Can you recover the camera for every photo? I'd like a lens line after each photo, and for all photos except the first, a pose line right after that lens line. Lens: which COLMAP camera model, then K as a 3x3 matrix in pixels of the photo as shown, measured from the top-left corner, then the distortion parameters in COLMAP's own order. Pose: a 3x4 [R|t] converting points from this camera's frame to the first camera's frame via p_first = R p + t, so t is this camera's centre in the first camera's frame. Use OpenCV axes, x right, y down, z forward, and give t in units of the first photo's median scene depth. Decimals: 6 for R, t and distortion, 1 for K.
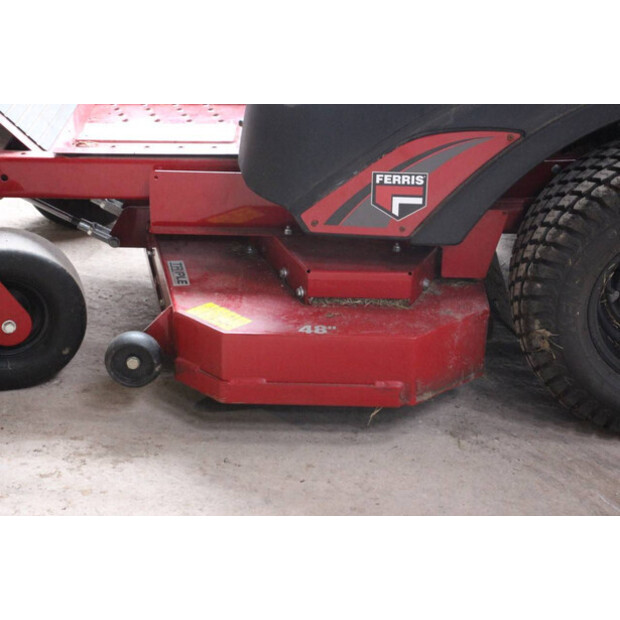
lens RADIAL K [[1432.8, 0, 309.9], [0, 1432.8, 310.9], [0, 0, 1]] dist [0.339075, 0.000000]
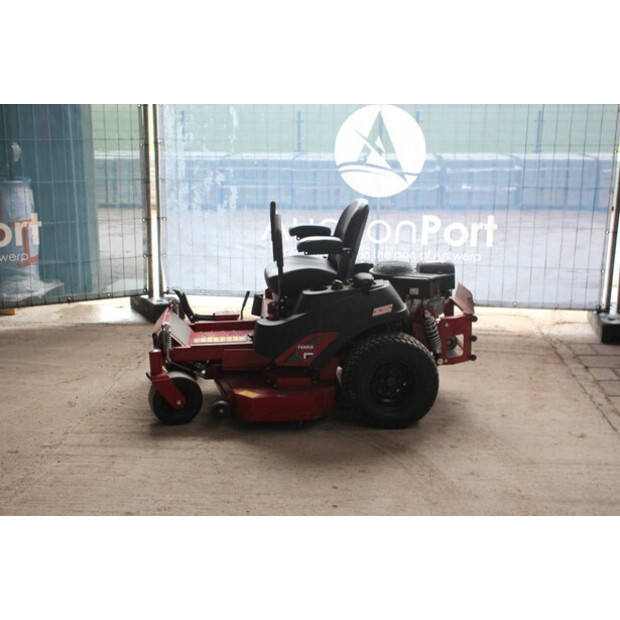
lens RADIAL K [[911.9, 0, 307.8], [0, 911.9, 309.8], [0, 0, 1]] dist [0.025777, 0.000000]
pose [[0.993931, -0.030765, 0.105619, -0.143762], [0.051147, 0.979253, -0.196080, 0.223164], [-0.097395, 0.200293, 0.974883, -0.987969]]
